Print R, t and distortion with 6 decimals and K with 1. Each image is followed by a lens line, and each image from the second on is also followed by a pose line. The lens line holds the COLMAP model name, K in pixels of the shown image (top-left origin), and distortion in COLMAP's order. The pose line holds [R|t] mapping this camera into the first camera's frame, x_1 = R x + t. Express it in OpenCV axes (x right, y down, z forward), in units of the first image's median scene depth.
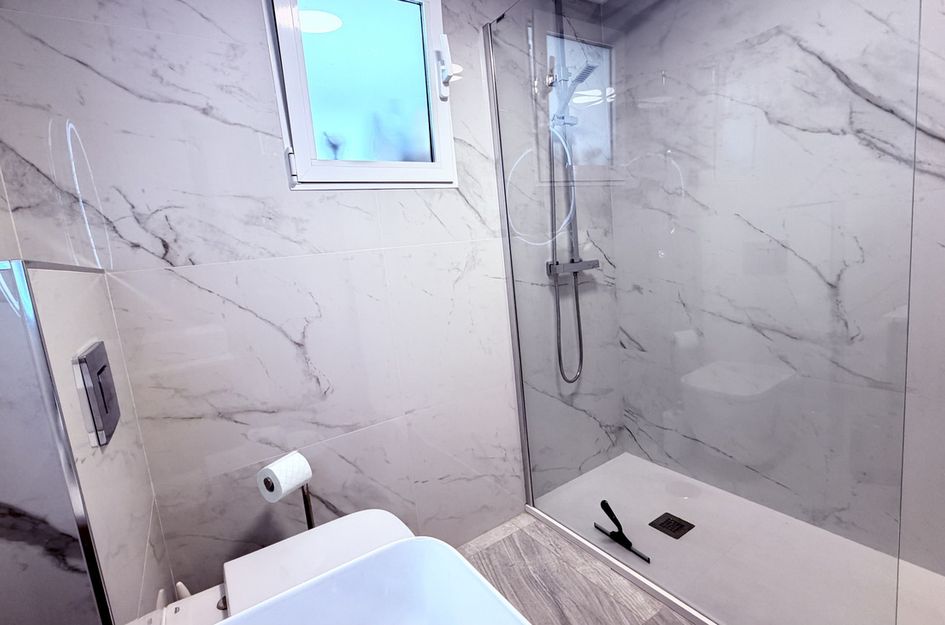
lens RADIAL K [[442.6, 0, 471.9], [0, 442.6, 314.9], [0, 0, 1]] dist [-0.002666, 0.000614]
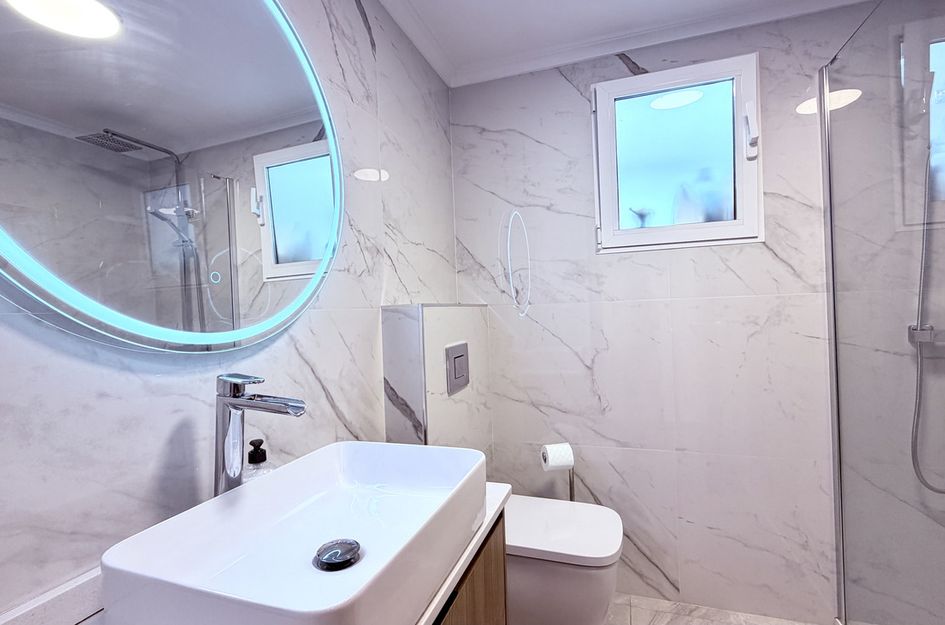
lens RADIAL K [[442.6, 0, 471.9], [0, 442.6, 314.9], [0, 0, 1]] dist [-0.002666, 0.000614]
pose [[0.609451, 0.086361, -0.788106, 0.389813], [-0.139529, 0.990218, 0.000610, -0.038235], [0.780449, 0.109592, 0.615539, -0.104370]]
